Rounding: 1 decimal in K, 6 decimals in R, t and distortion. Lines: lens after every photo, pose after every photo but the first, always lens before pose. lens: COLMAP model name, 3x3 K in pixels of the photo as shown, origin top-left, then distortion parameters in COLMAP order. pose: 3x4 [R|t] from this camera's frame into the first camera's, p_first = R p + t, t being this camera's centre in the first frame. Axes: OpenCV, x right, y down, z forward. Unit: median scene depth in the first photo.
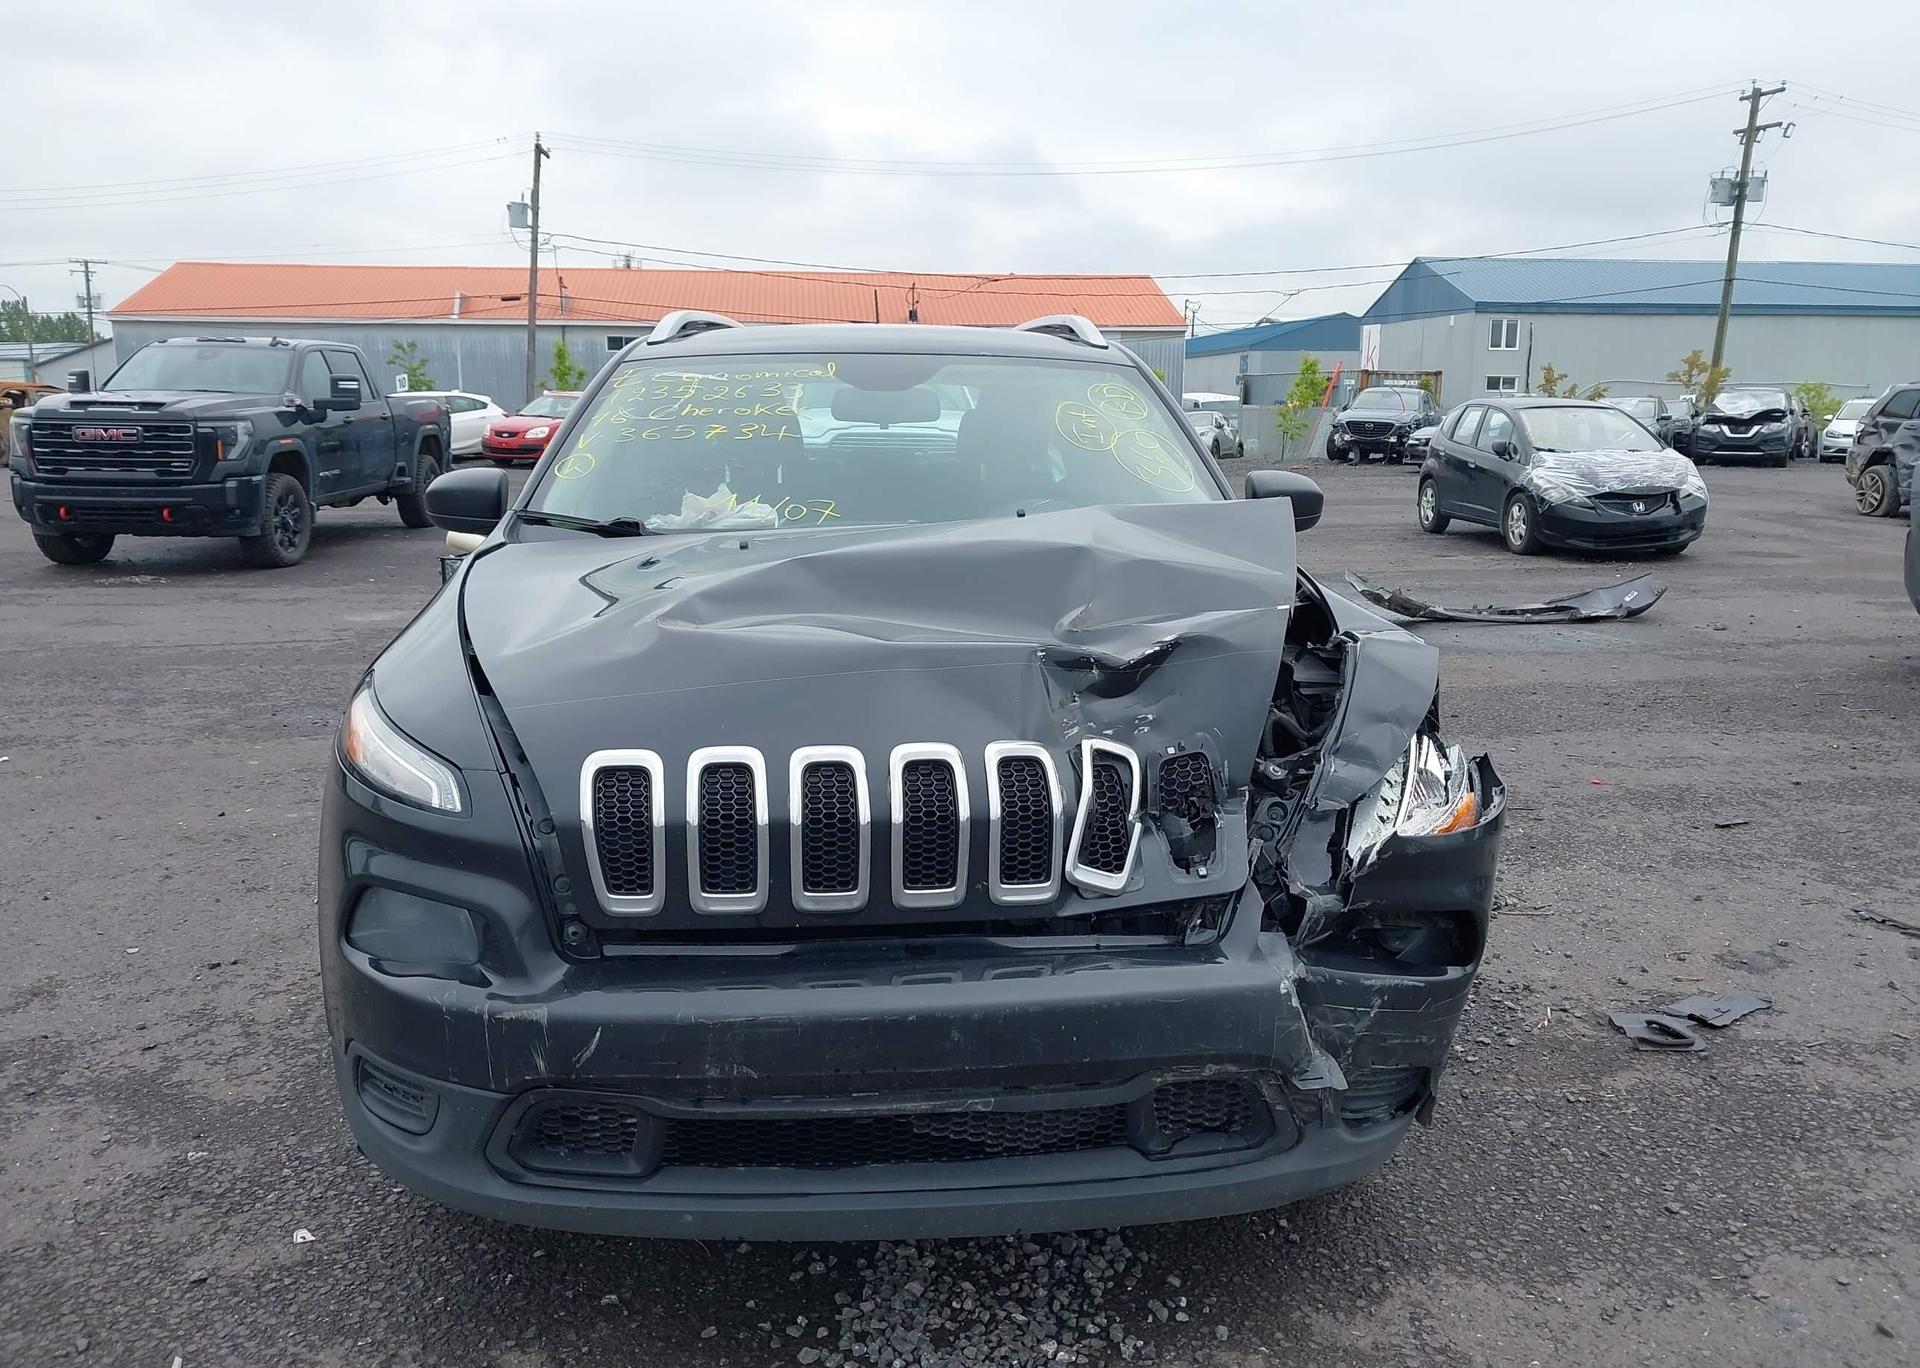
lens RADIAL K [[1517.8, 0, 969.8], [0, 1517.8, 664.9], [0, 0, 1]] dist [0.007273, -0.004567]
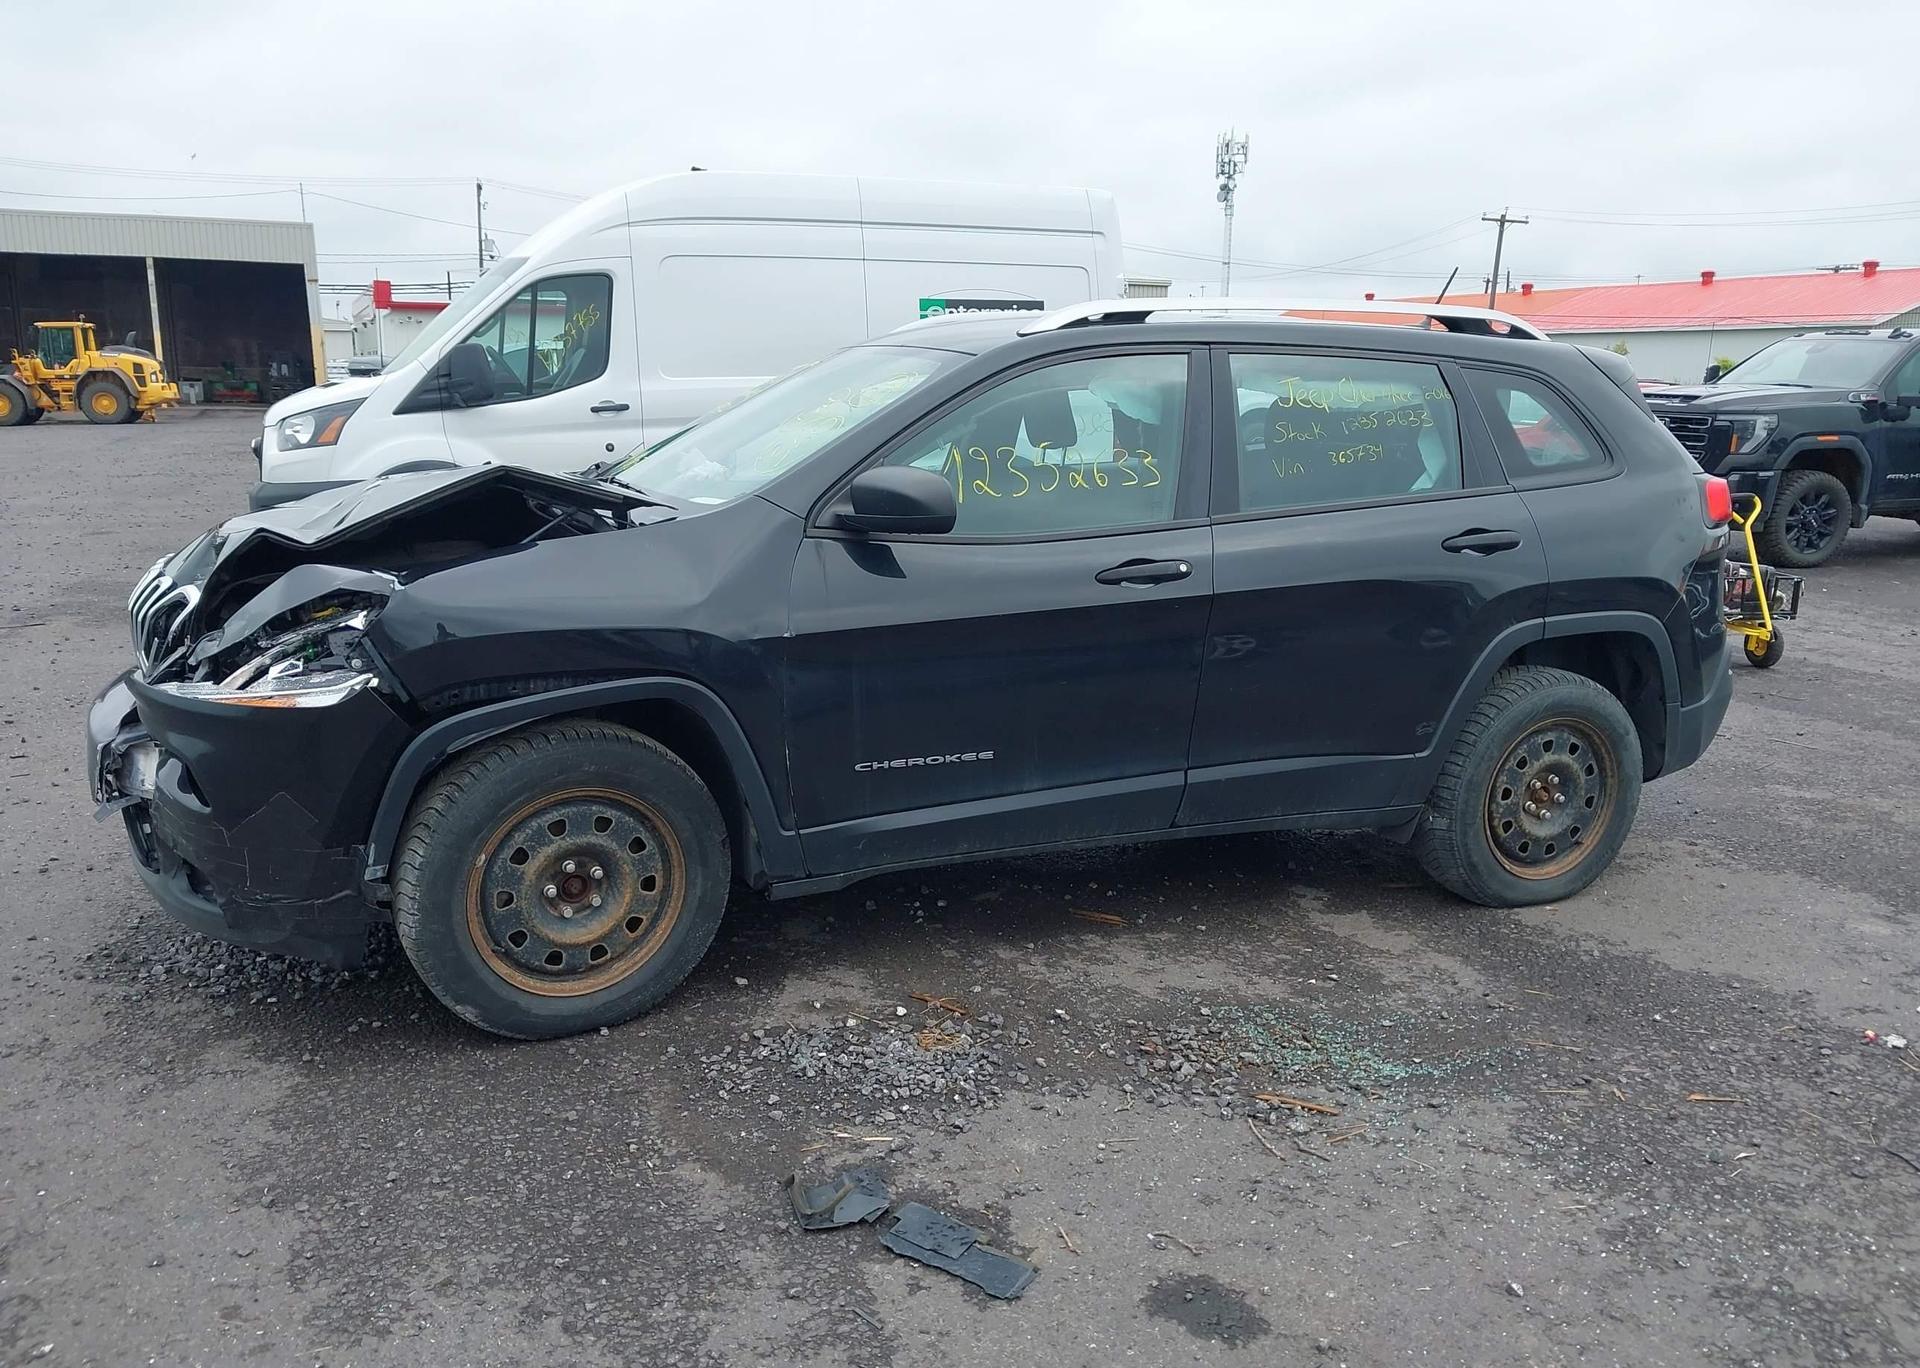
lens RADIAL K [[1517.8, 0, 969.8], [0, 1517.8, 664.9], [0, 0, 1]] dist [0.007273, -0.004567]
pose [[0.316976, 0.180226, -0.931152, 0.275343], [-0.178290, 0.975599, 0.128137, -0.033126], [0.931525, 0.125399, 0.341374, 0.181903]]
